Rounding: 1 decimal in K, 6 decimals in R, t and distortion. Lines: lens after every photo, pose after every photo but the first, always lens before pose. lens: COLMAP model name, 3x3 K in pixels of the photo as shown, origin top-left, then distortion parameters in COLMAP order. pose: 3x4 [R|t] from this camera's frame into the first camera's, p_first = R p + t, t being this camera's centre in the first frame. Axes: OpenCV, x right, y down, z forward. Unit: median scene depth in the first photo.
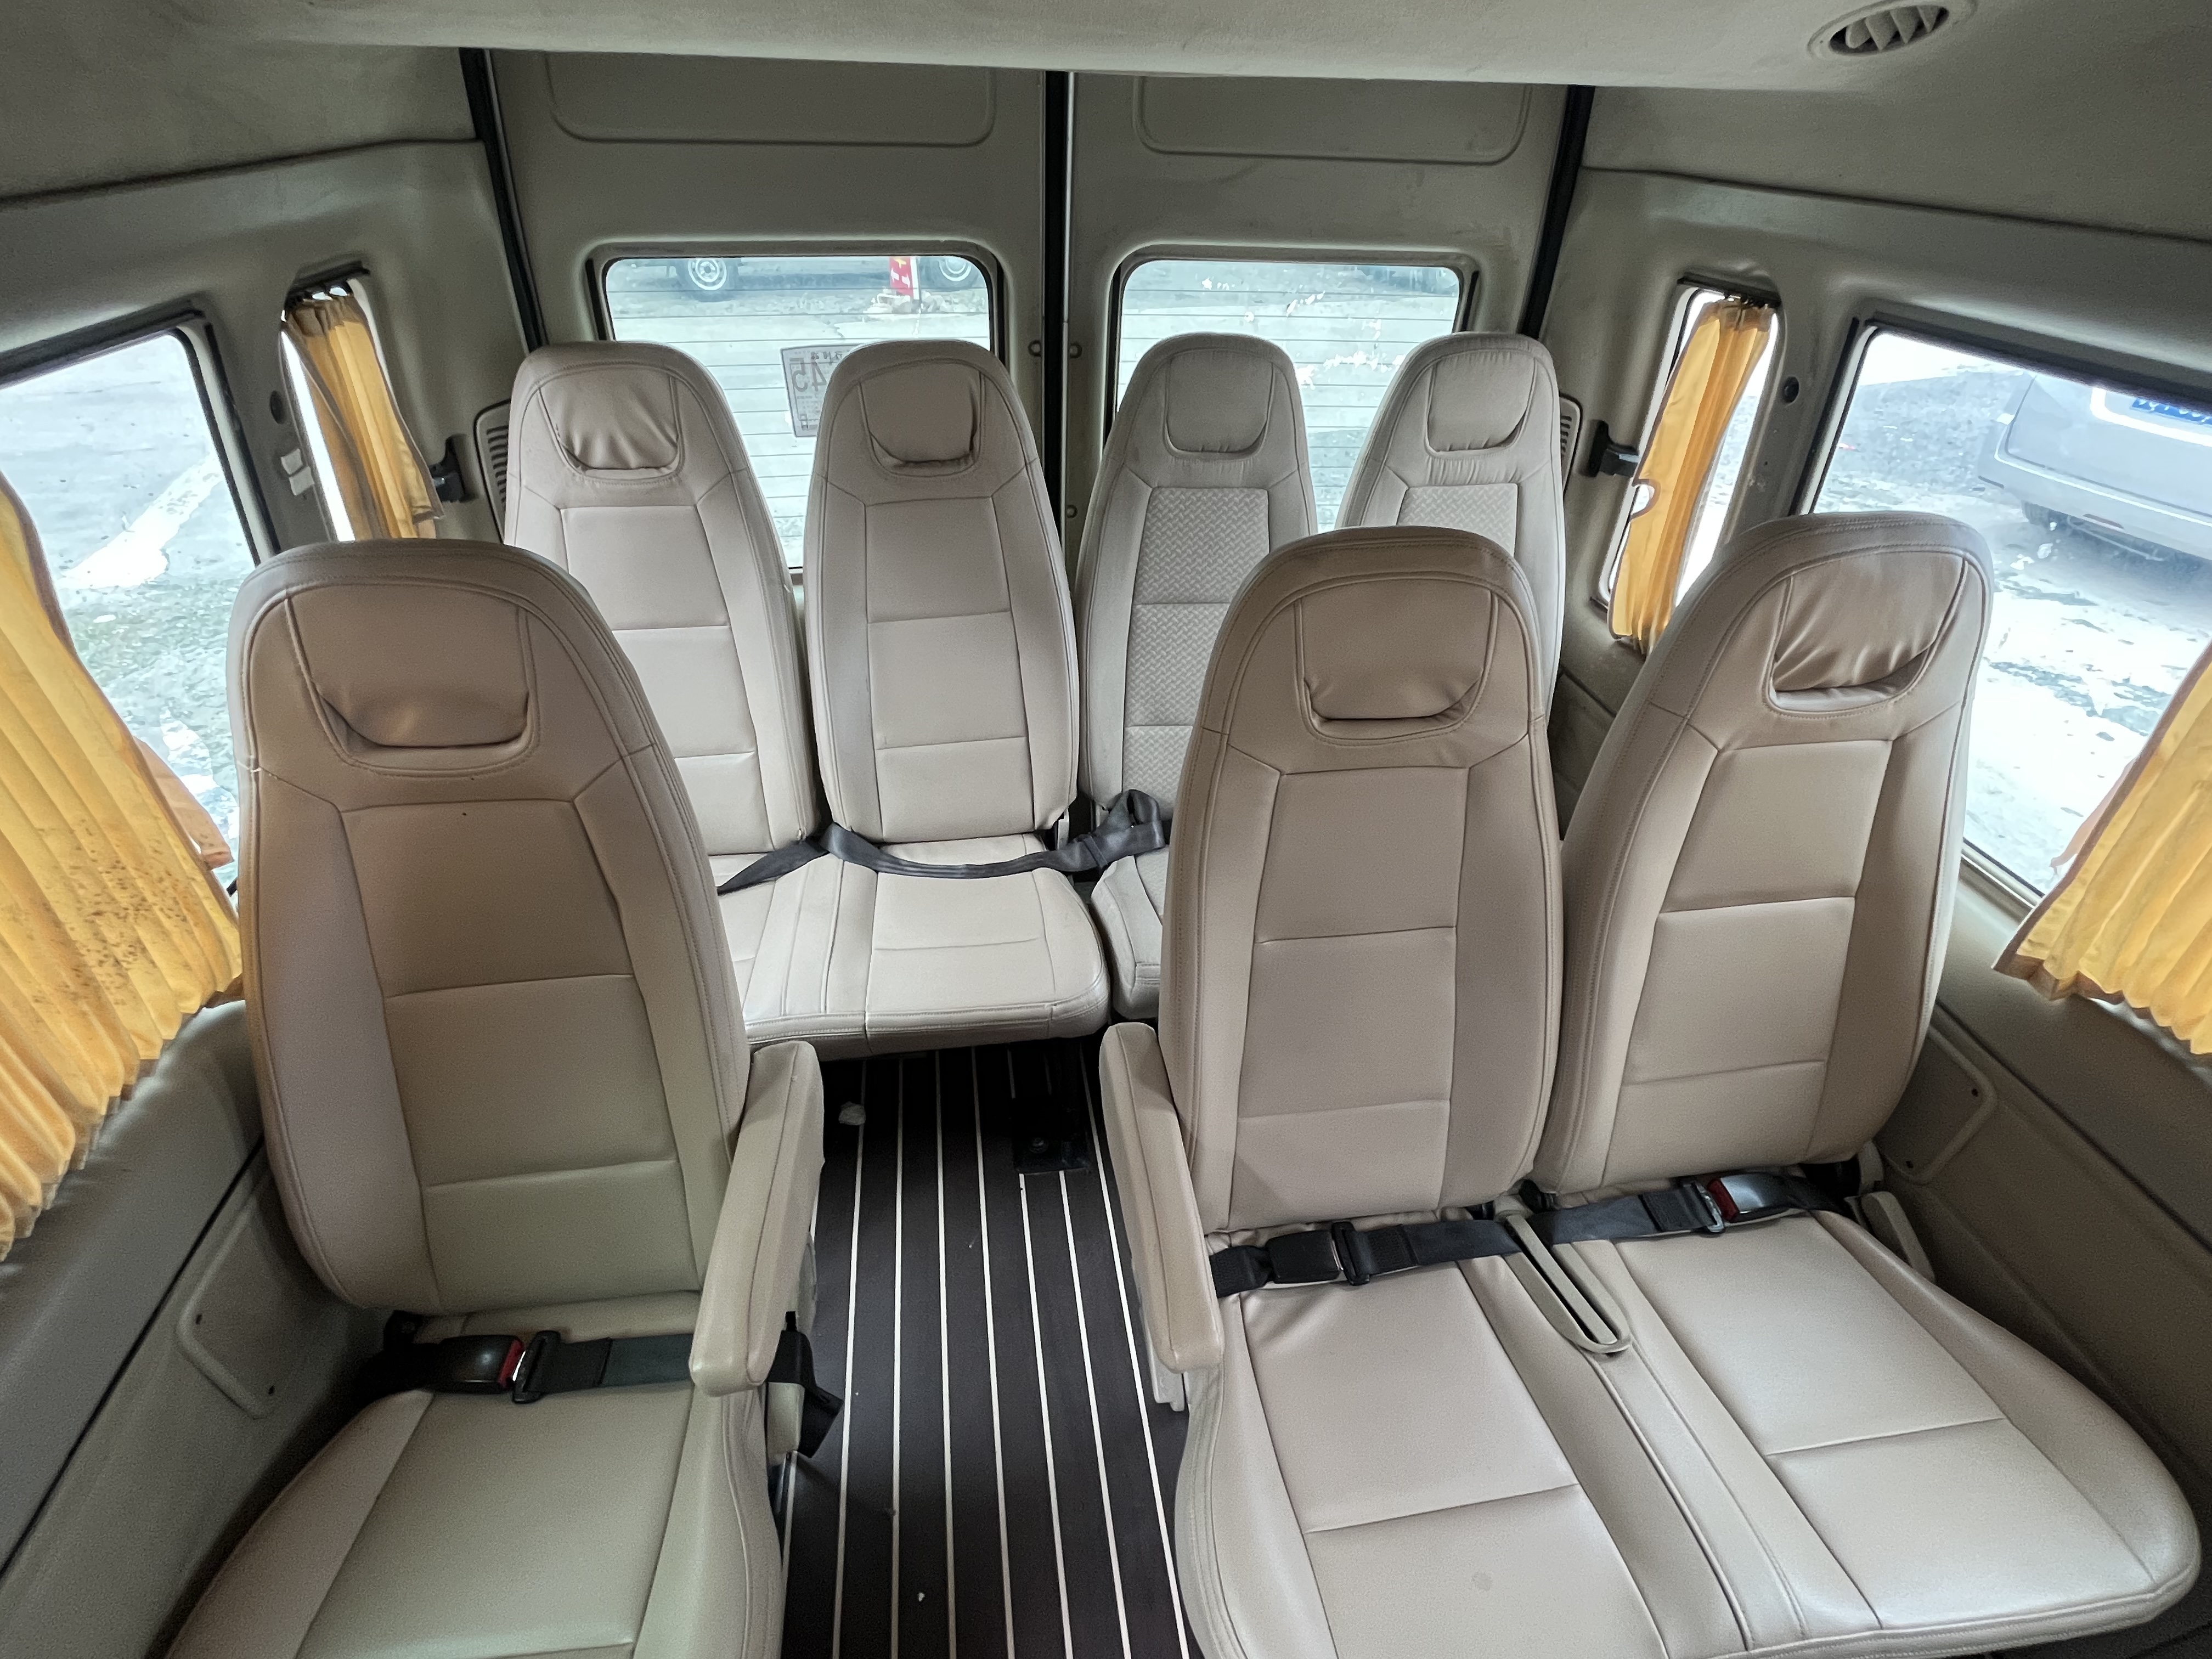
lens RADIAL K [[1014.0, 0, 1106.0], [0, 1014.0, 829.5], [0, 0, 1]] dist [-0.001031, -0.000039]
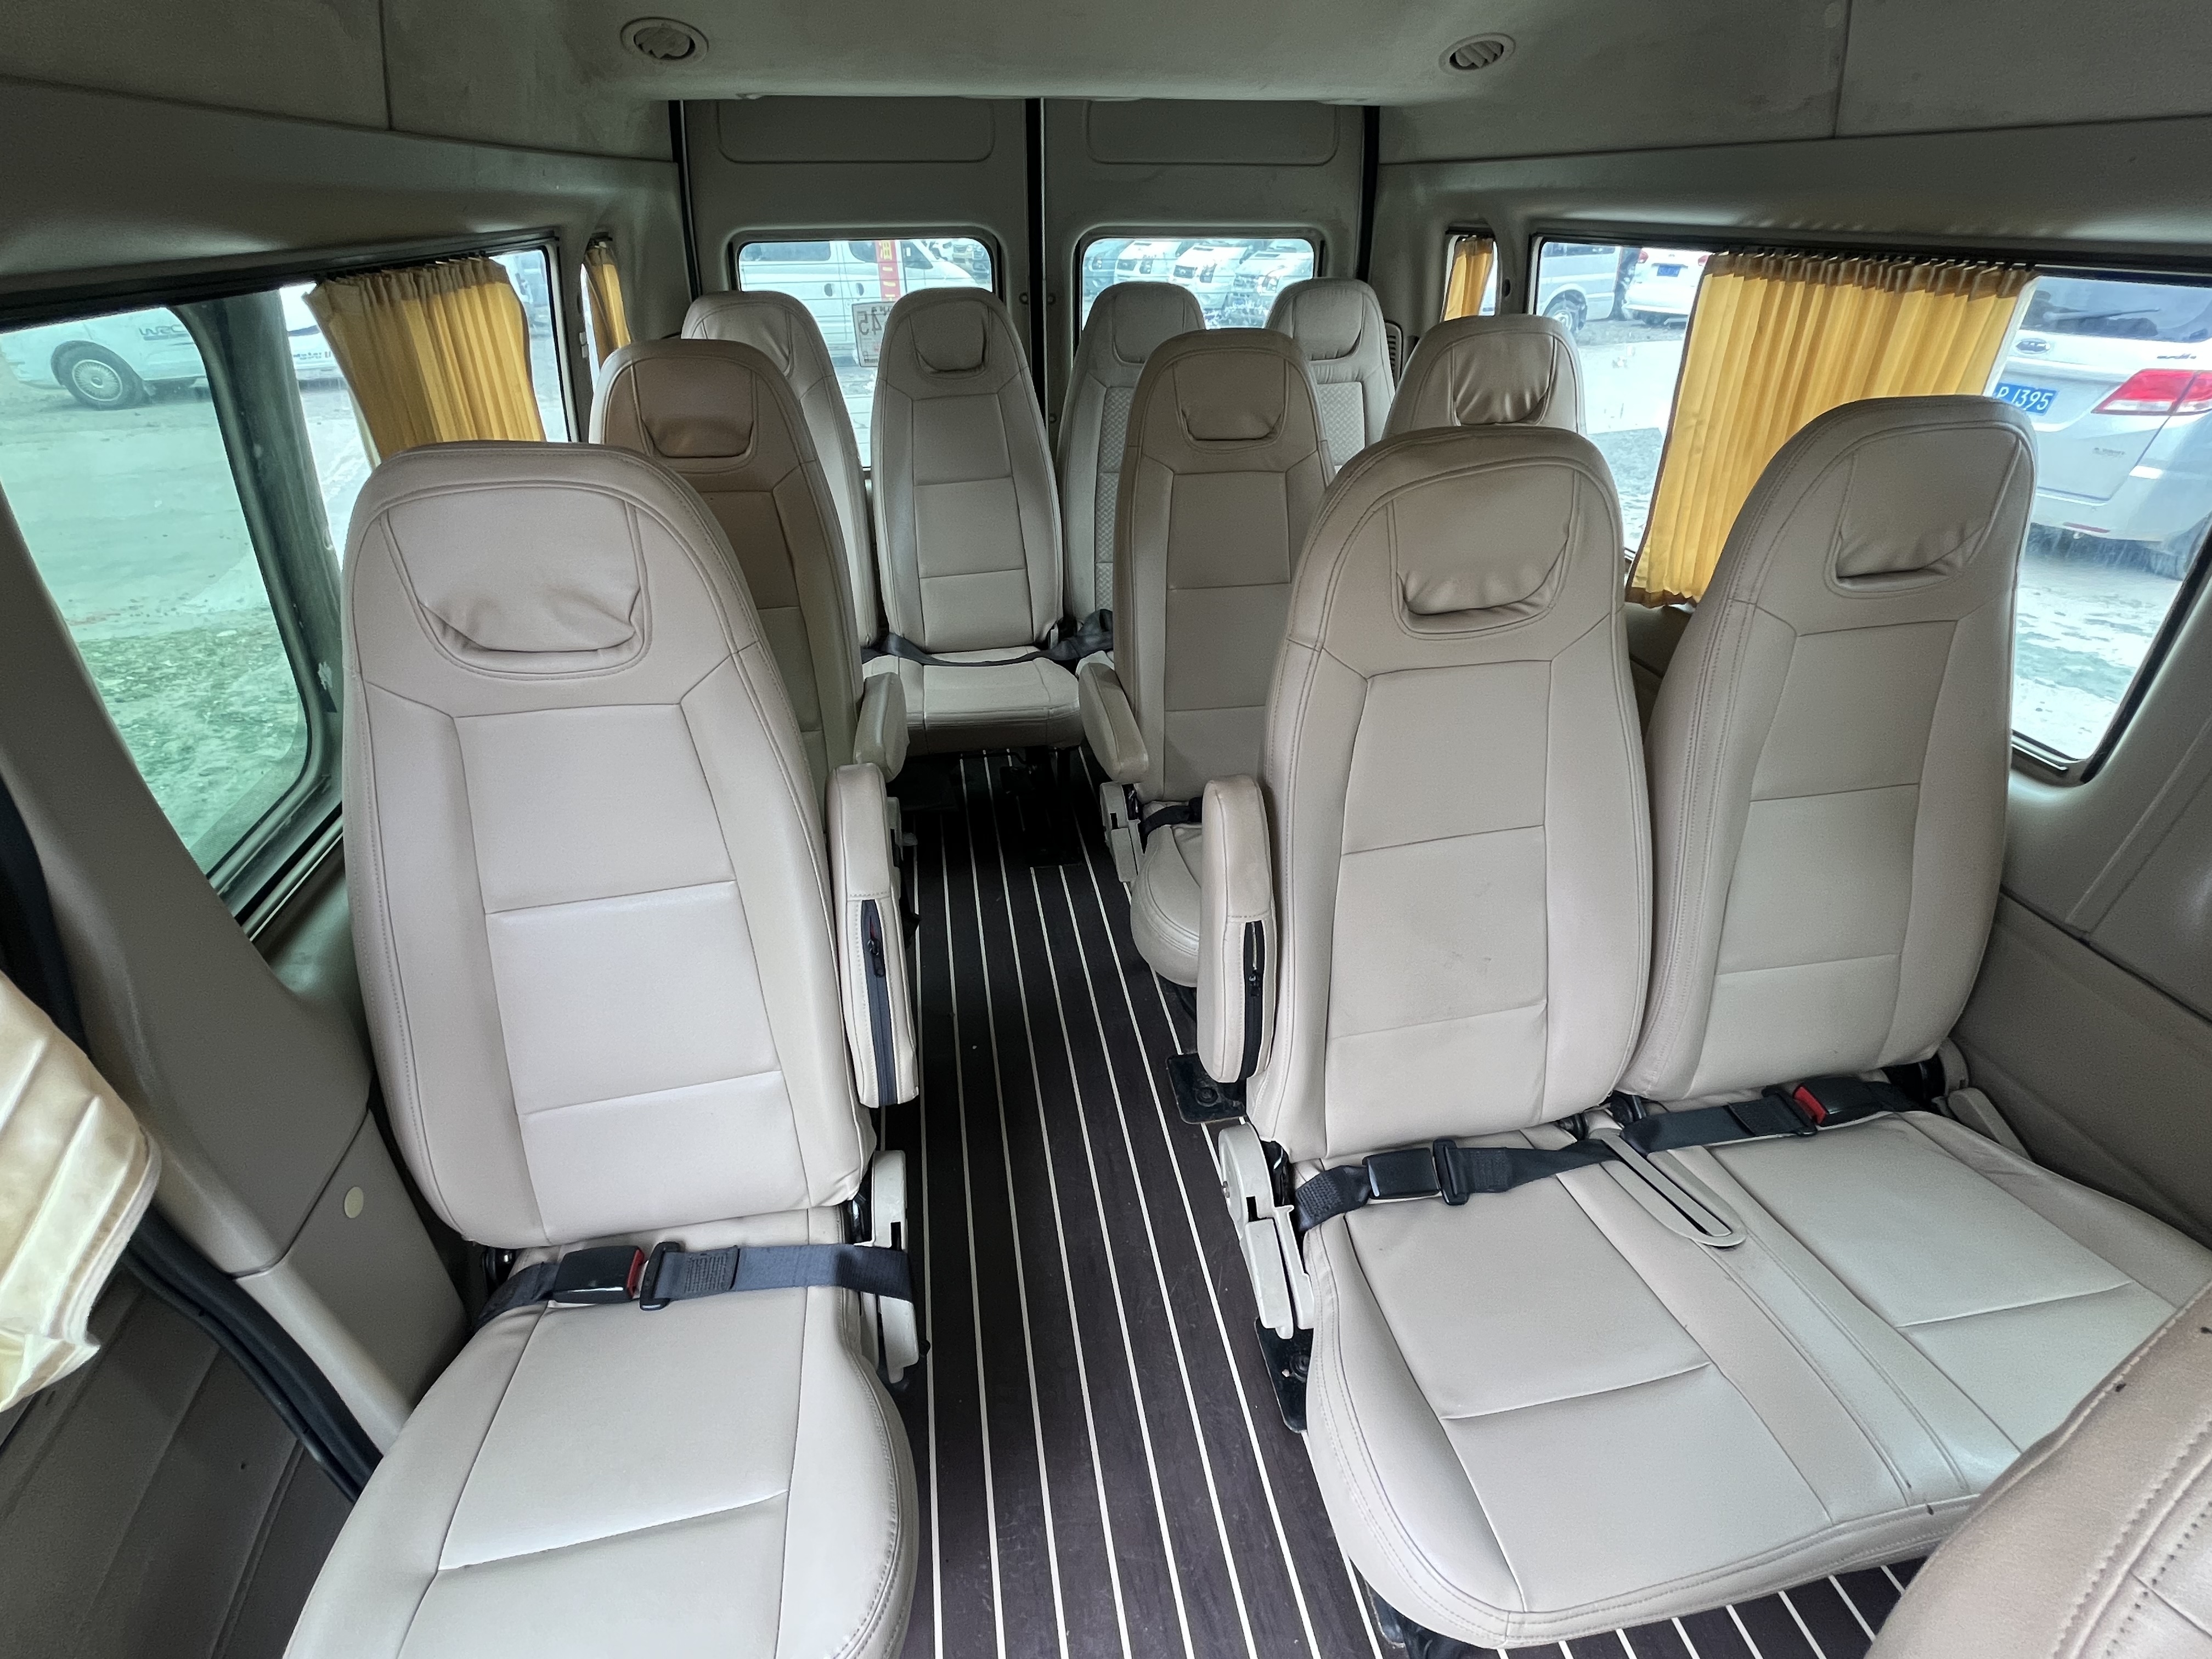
lens RADIAL K [[1014.0, 0, 1106.0], [0, 1014.0, 829.5], [0, 0, 1]] dist [-0.001031, -0.000039]
pose [[0.999388, -0.034937, 0.001961, 0.019703], [0.034987, 0.996657, -0.073824, 0.418754], [0.000624, 0.073847, 0.997269, -0.423461]]
